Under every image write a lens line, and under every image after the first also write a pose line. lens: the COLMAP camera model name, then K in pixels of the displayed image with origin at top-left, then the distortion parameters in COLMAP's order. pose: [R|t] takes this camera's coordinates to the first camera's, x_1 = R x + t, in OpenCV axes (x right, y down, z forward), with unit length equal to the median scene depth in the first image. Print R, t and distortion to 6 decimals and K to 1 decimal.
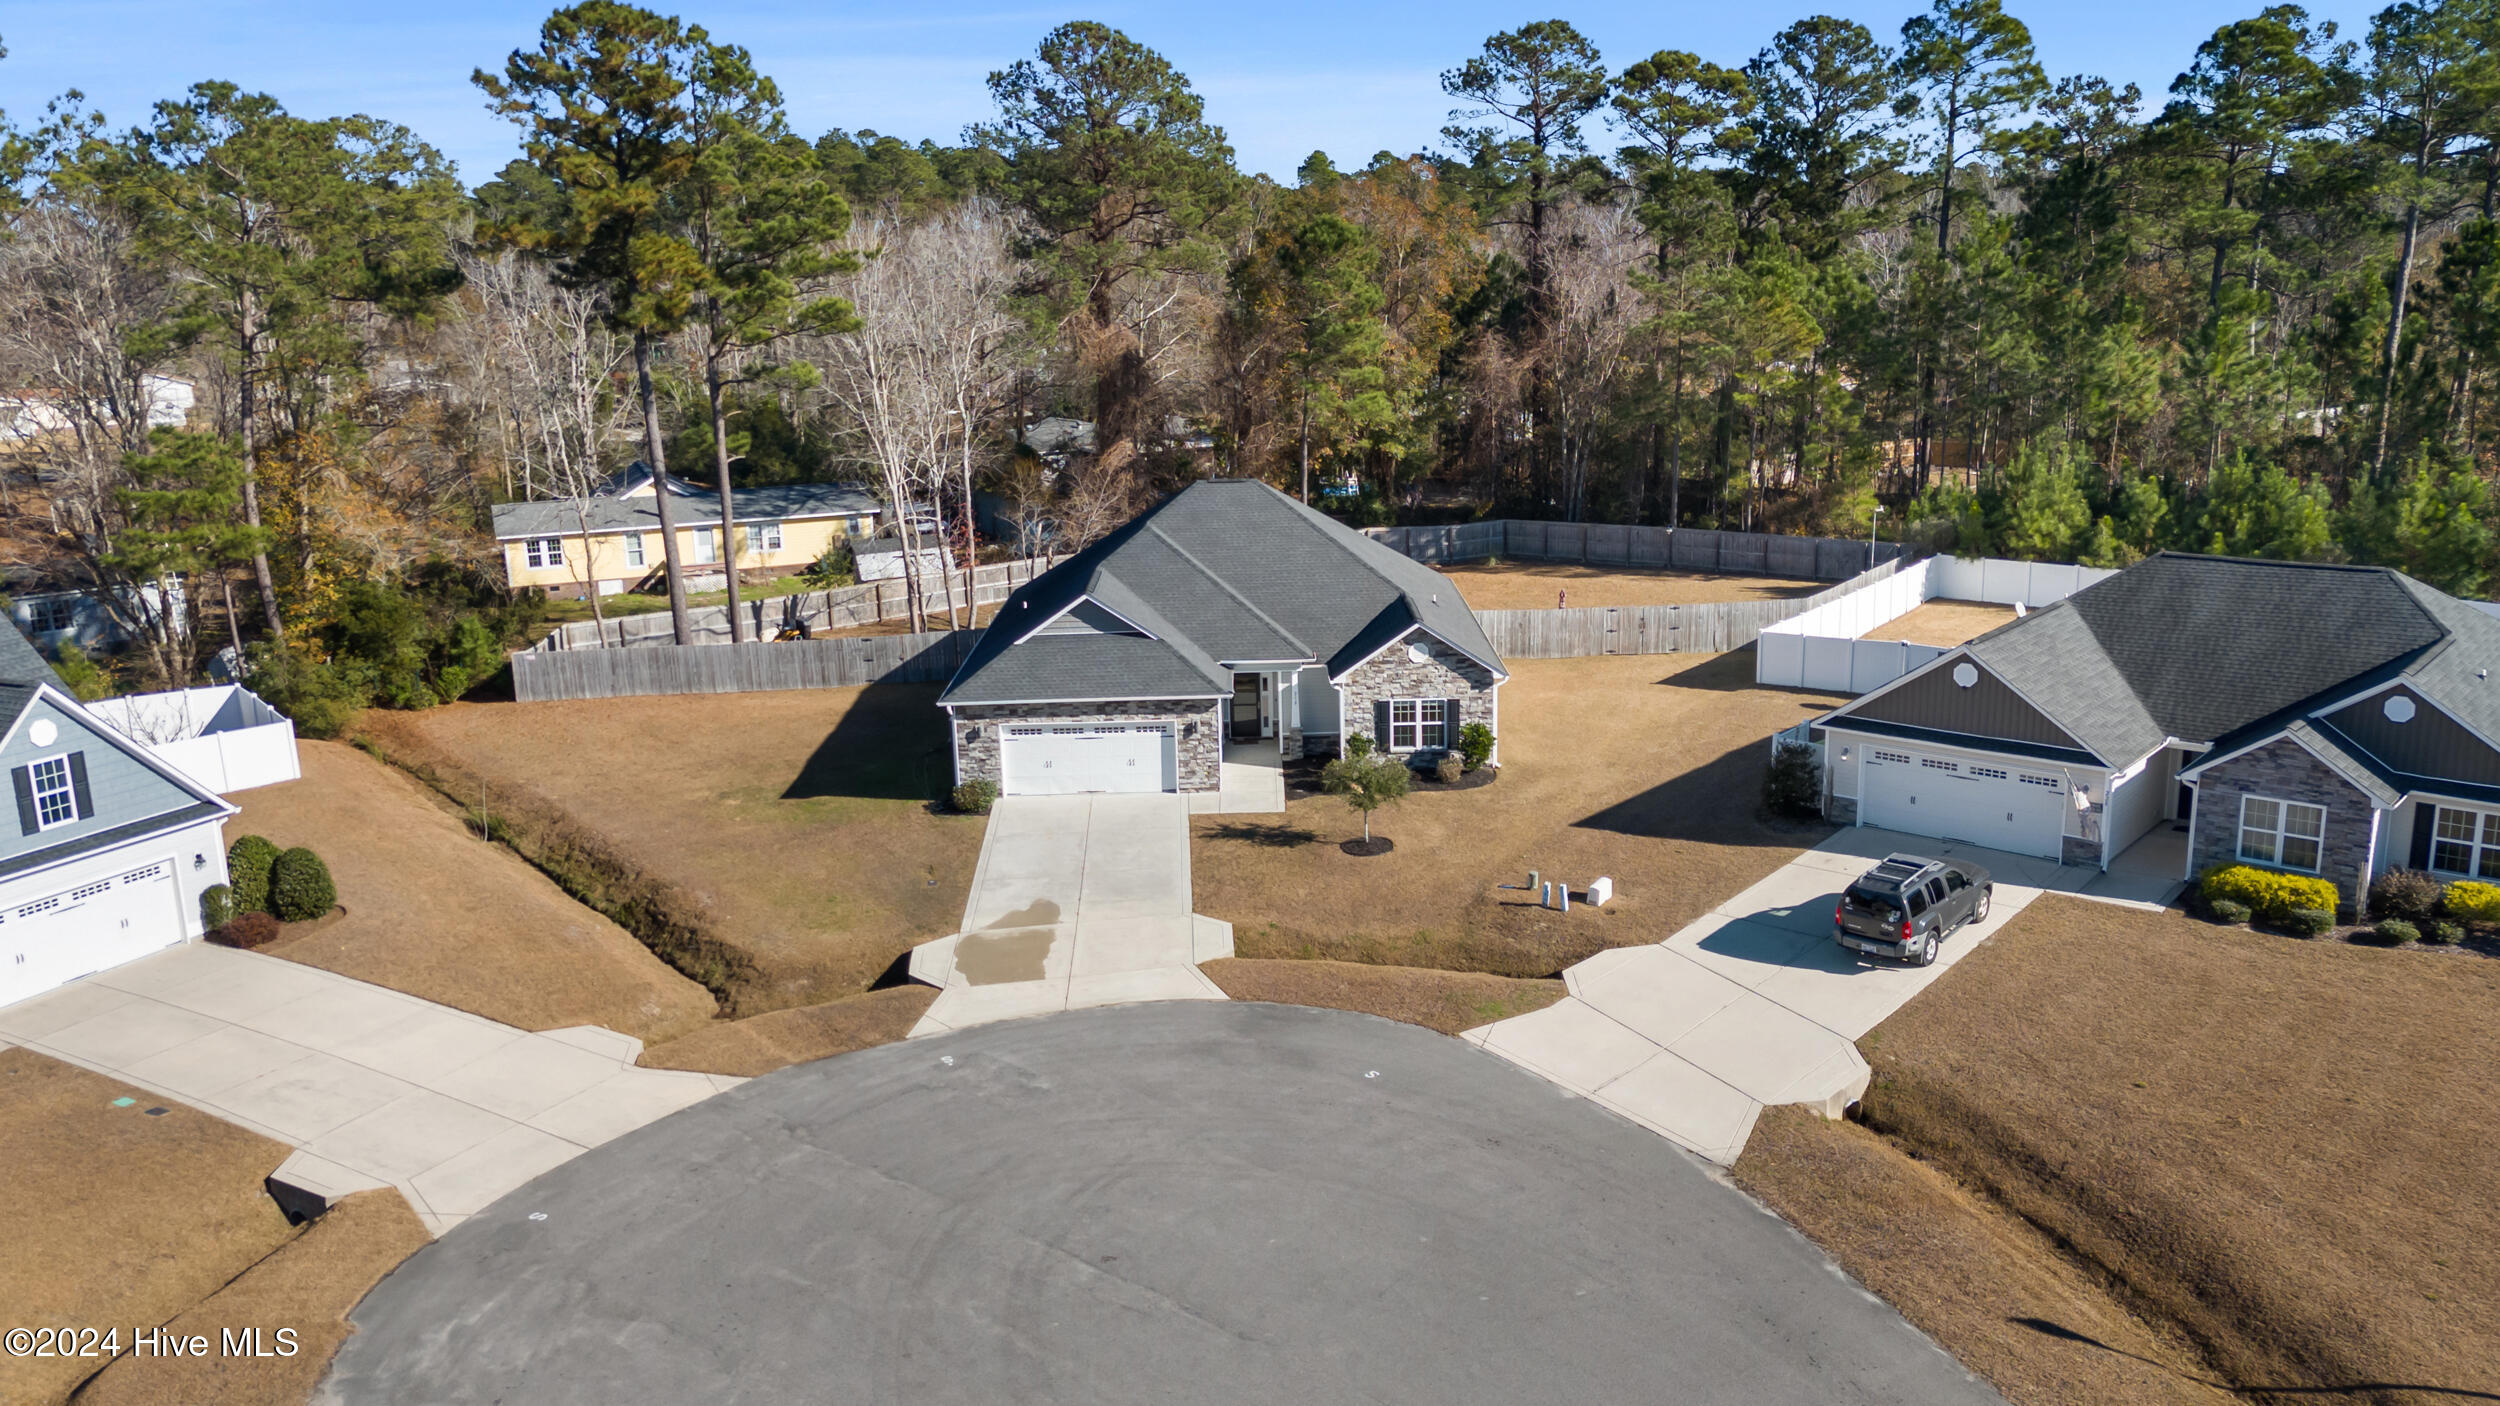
lens RADIAL K [[1816.0, 0, 1233.9], [0, 1816.0, 703.8], [0, 0, 1]] dist [0.025000, -0.010608]
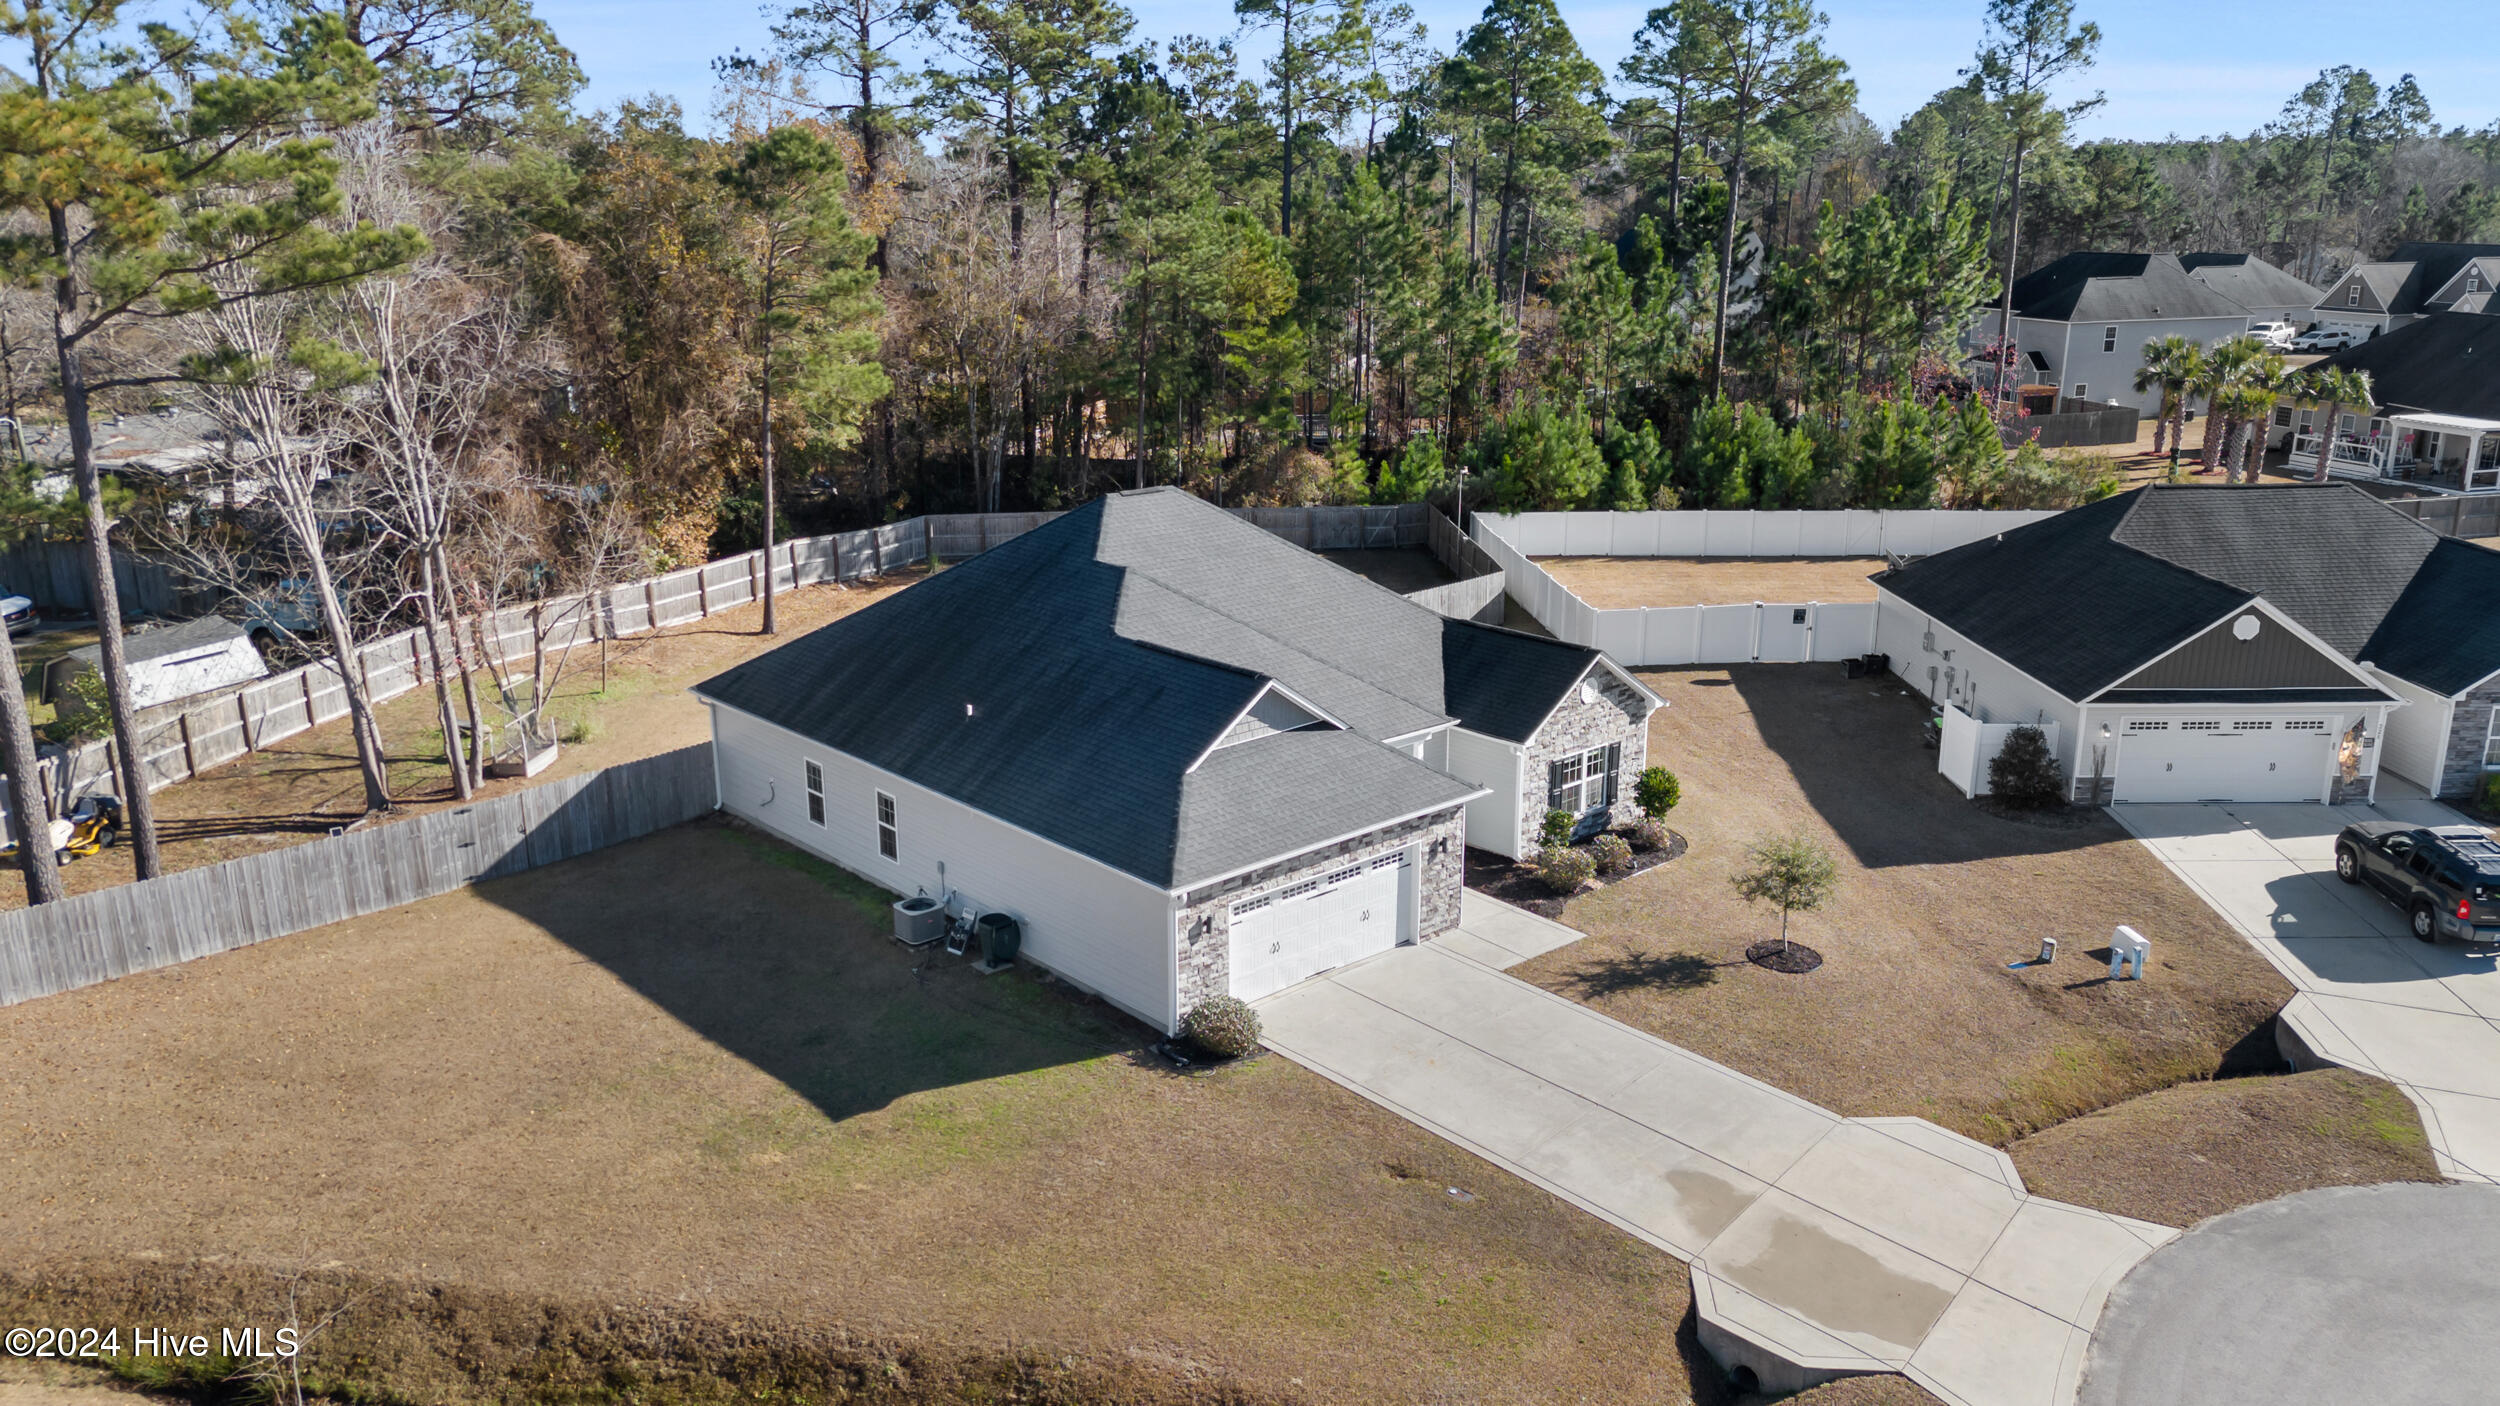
lens RADIAL K [[1816.0, 0, 1248.3], [0, 1816.0, 702.7], [0, 0, 1]] dist [0.025000, -0.010608]
pose [[0.750921, -0.153408, 0.642327, -0.512065], [0.141553, 0.987428, 0.070344, -0.099572], [-0.645043, 0.038101, 0.763196, 0.513416]]
